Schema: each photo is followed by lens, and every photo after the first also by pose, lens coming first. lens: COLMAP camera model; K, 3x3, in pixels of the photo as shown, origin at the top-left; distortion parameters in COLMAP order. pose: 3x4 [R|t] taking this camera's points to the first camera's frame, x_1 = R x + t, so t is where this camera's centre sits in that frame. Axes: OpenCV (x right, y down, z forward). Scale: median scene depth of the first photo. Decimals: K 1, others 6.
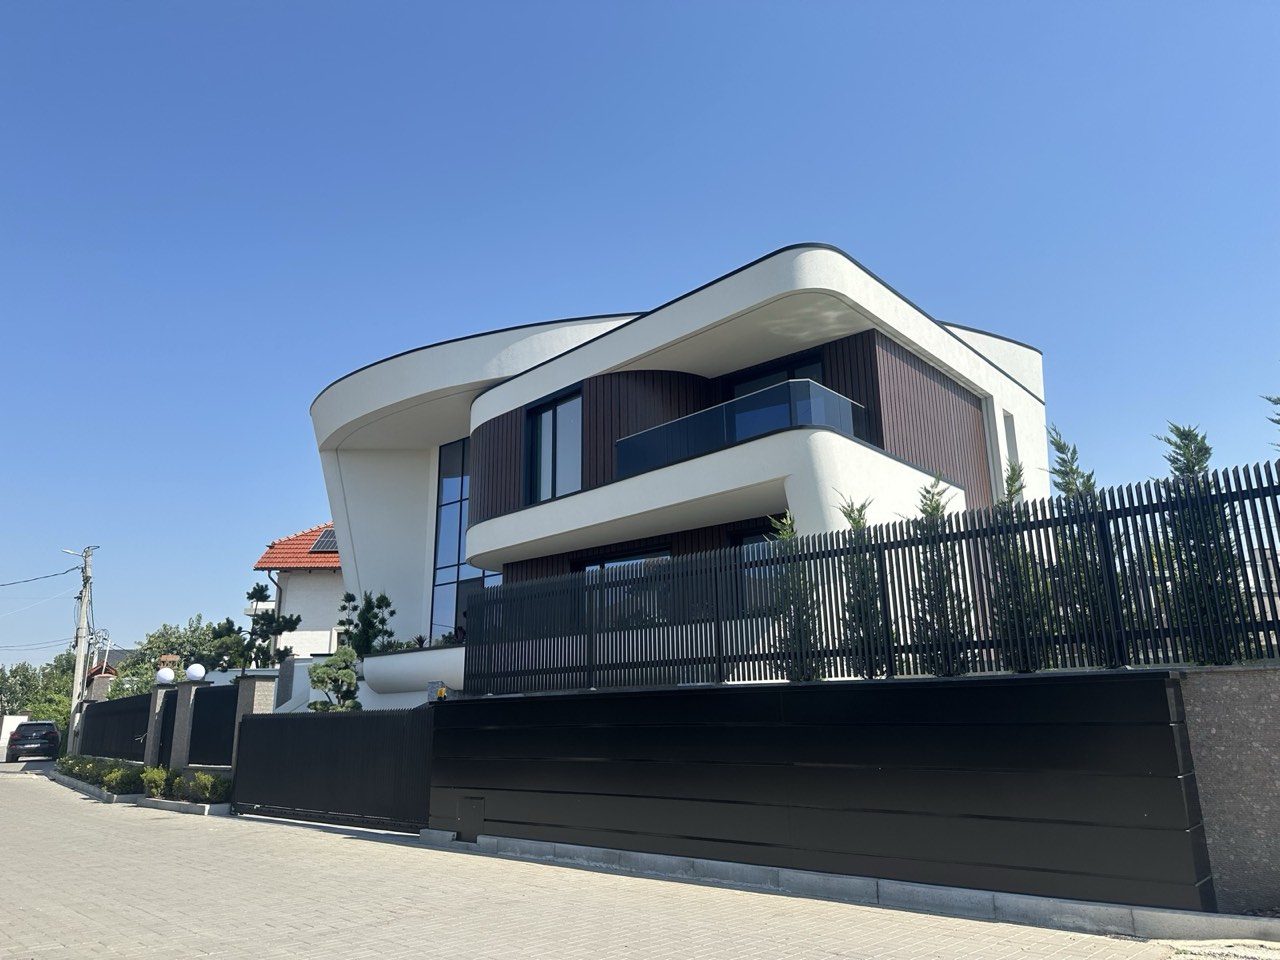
lens RADIAL K [[897.6, 0, 639.1], [0, 897.6, 482.6], [0, 0, 1]] dist [0.100158, -0.140820]
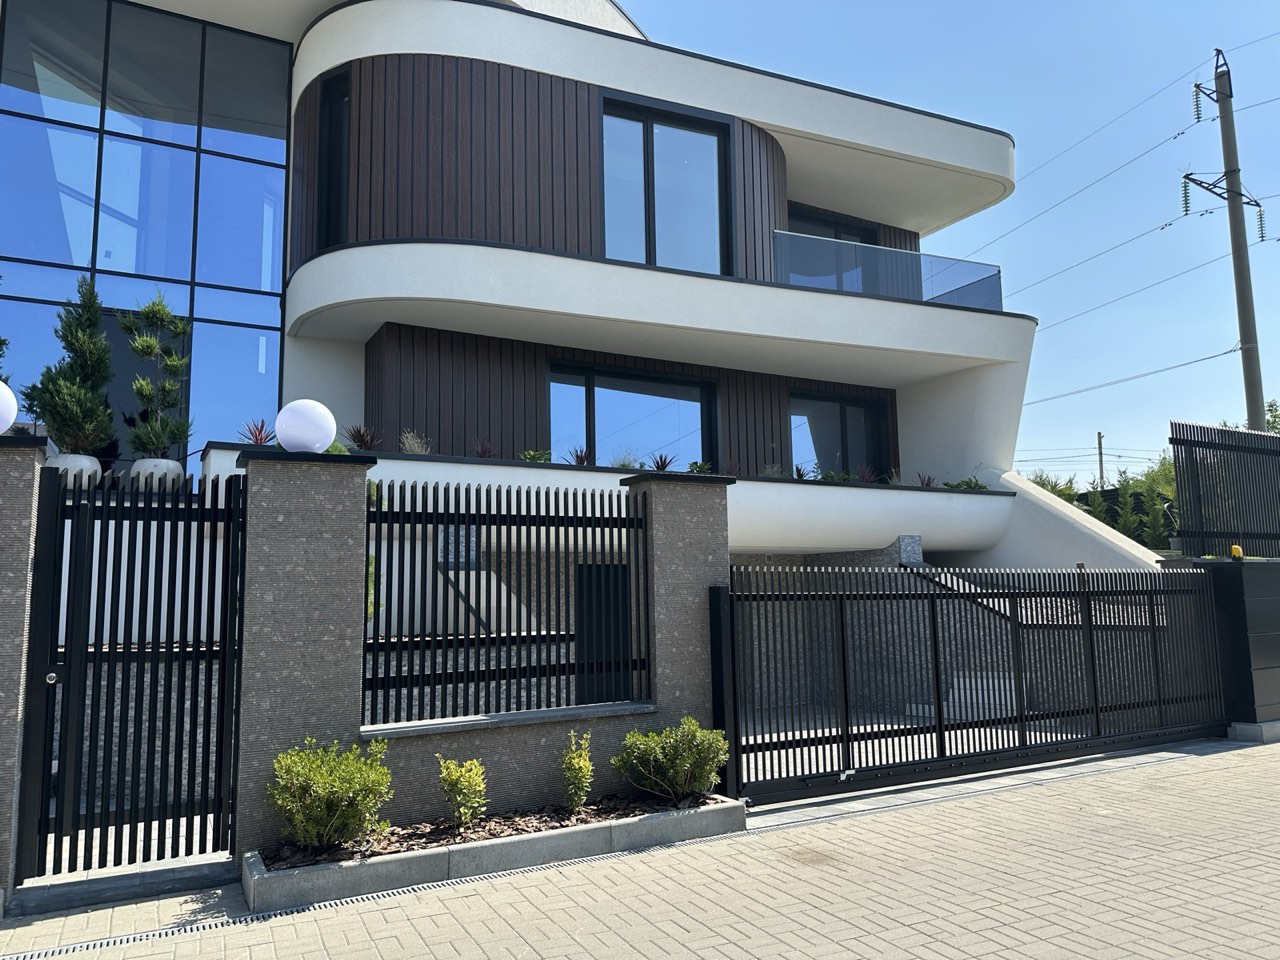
lens RADIAL K [[903.5, 0, 642.0], [0, 903.5, 482.0], [0, 0, 1]] dist [0.062964, -0.069900]
pose [[0.343759, 0.114111, 0.932099, -0.647639], [-0.234817, 0.971502, -0.032334, 0.180981], [-0.909225, -0.207757, 0.360758, 0.694293]]
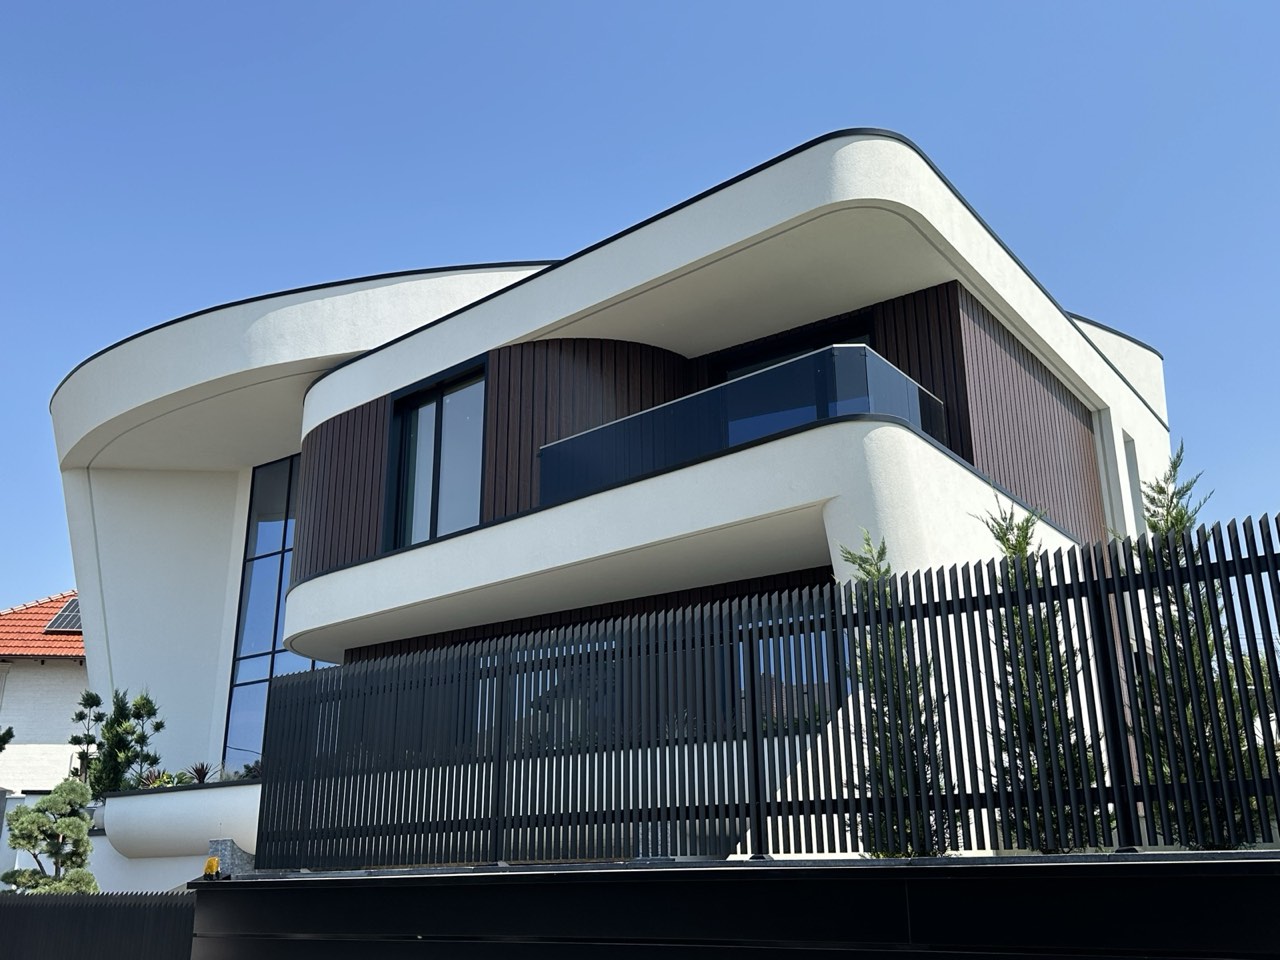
lens RADIAL K [[1220.1, 0, 645.5], [0, 1220.1, 478.9], [0, 0, 1]] dist [0.095472, -0.202500]
pose [[0.996196, 0.033750, 0.080334, -0.017705], [-0.028198, 0.997199, -0.069269, 0.028386], [-0.082447, 0.066740, 0.994358, 0.143319]]
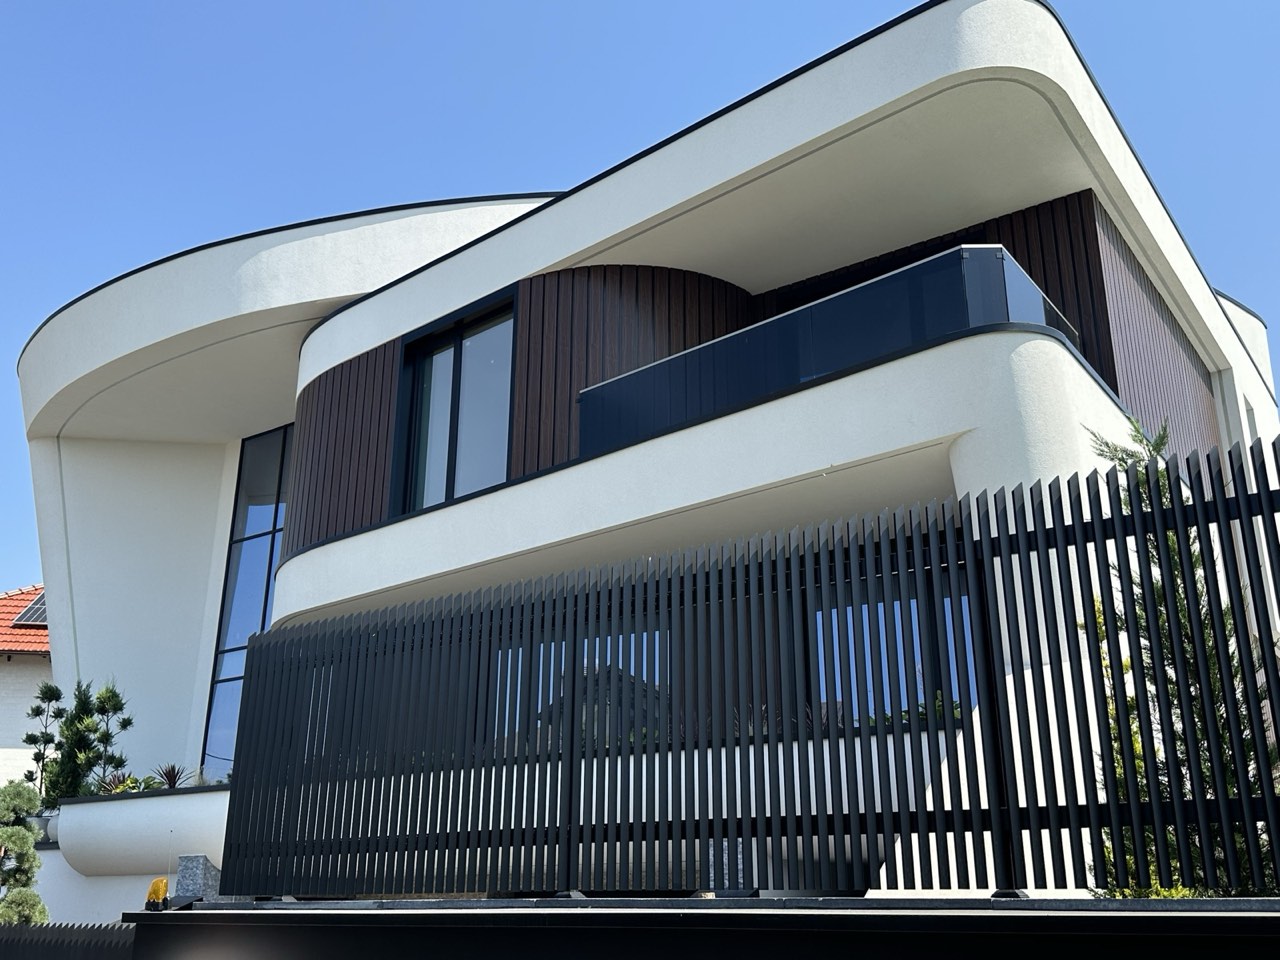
lens RADIAL K [[1229.8, 0, 643.1], [0, 1229.8, 480.4], [0, 0, 1]] dist [0.070326, -0.122821]
pose [[0.995653, 0.048841, 0.079307, -0.038695], [-0.042156, 0.995584, -0.083880, 0.056888], [-0.083053, 0.080173, 0.993315, 0.268047]]
